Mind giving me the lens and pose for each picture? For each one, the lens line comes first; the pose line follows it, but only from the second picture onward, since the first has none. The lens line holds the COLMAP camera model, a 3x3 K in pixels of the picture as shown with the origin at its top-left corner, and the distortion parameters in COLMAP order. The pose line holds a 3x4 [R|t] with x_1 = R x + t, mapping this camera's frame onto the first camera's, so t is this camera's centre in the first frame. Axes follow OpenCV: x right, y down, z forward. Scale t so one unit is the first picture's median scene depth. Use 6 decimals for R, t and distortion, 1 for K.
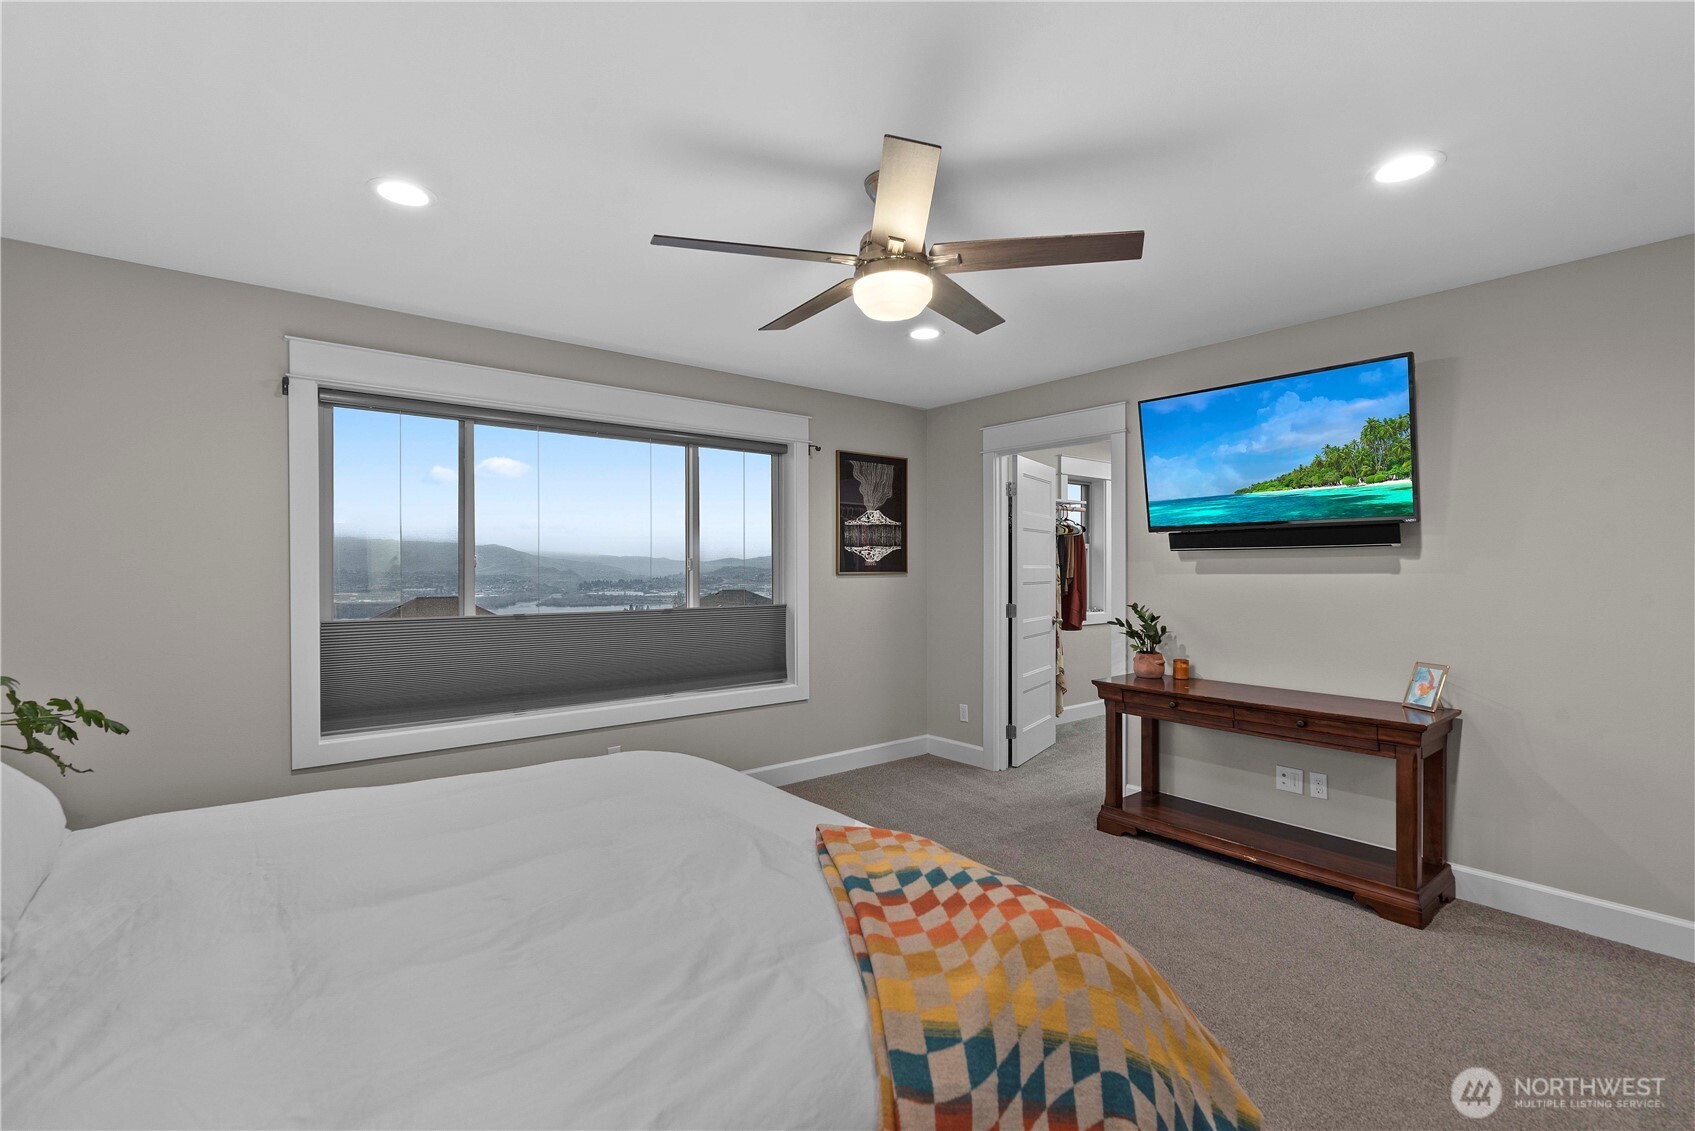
lens RADIAL K [[761.3, 0, 851.1], [0, 761.3, 558.8], [0, 0, 1]] dist [0.002571, -0.000088]
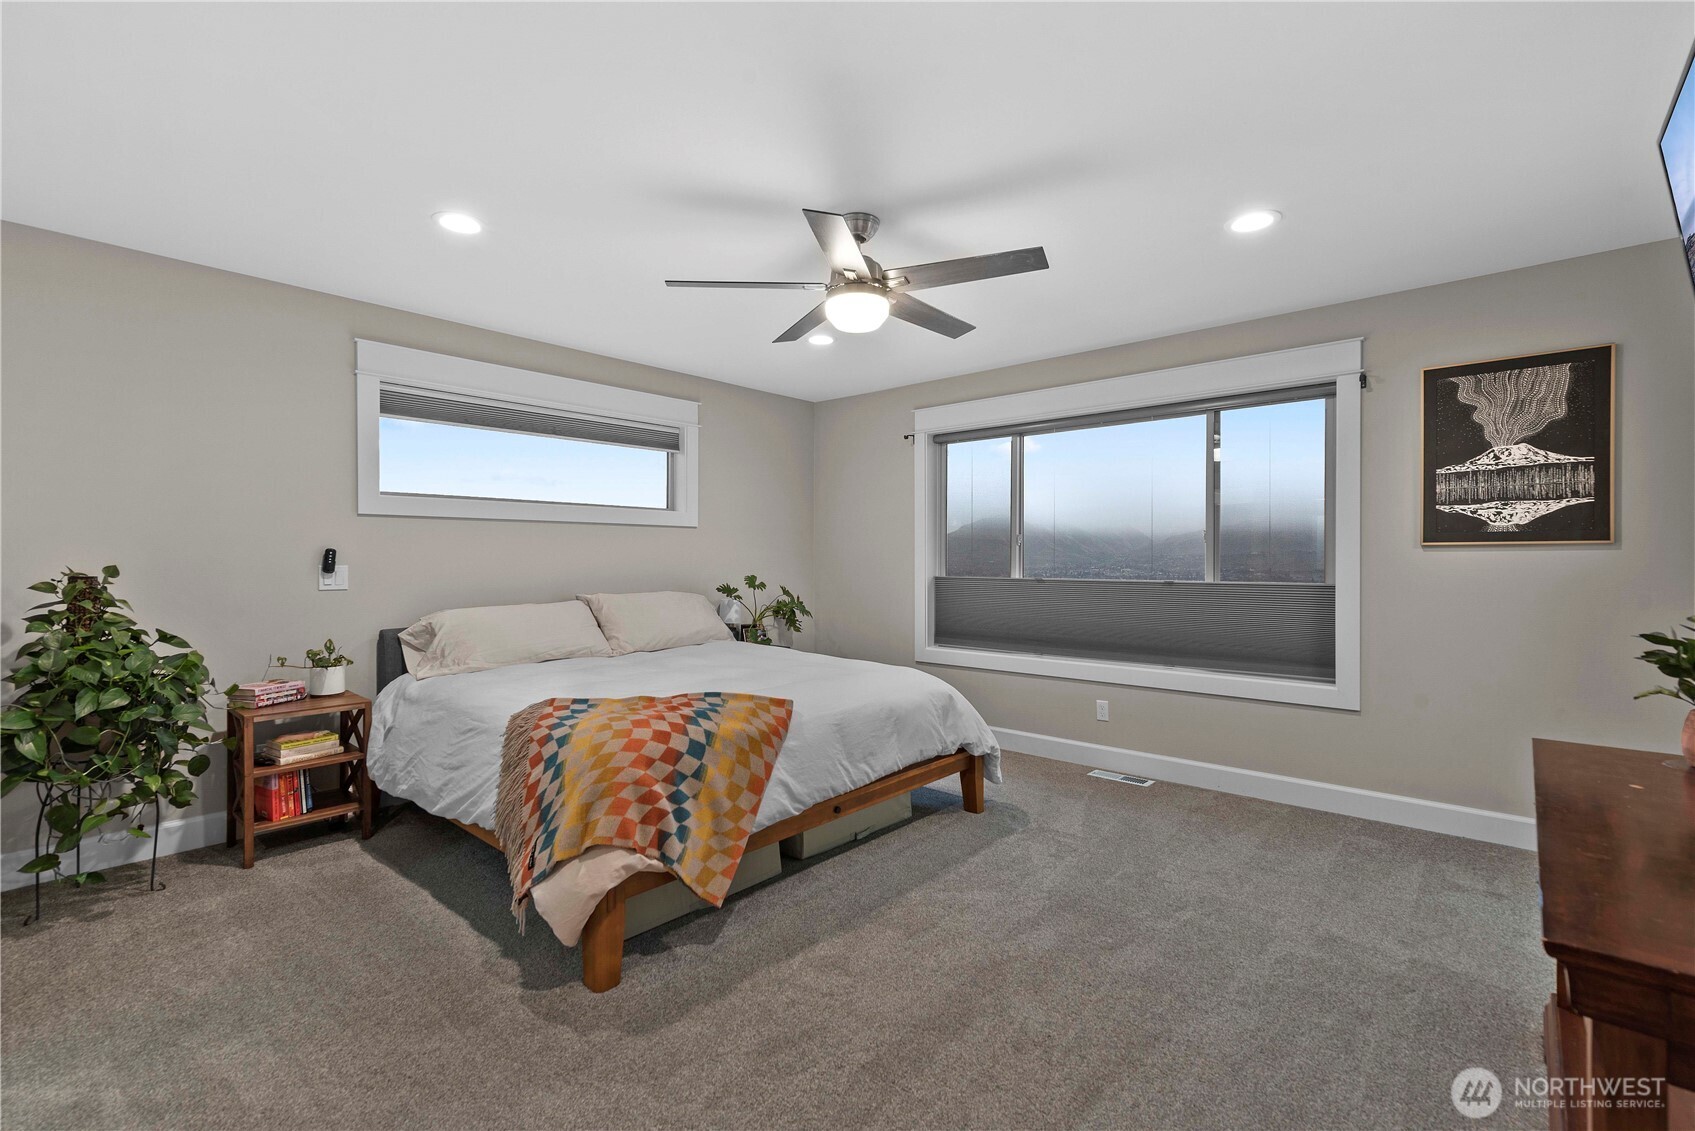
lens RADIAL K [[761.3, 0, 851.1], [0, 761.3, 558.8], [0, 0, 1]] dist [0.002571, -0.000088]
pose [[0.167825, 0.002874, -0.985813, 0.580051], [0.015565, 0.999863, 0.005565, 0.020016], [0.985694, -0.016278, 0.167758, 0.354612]]
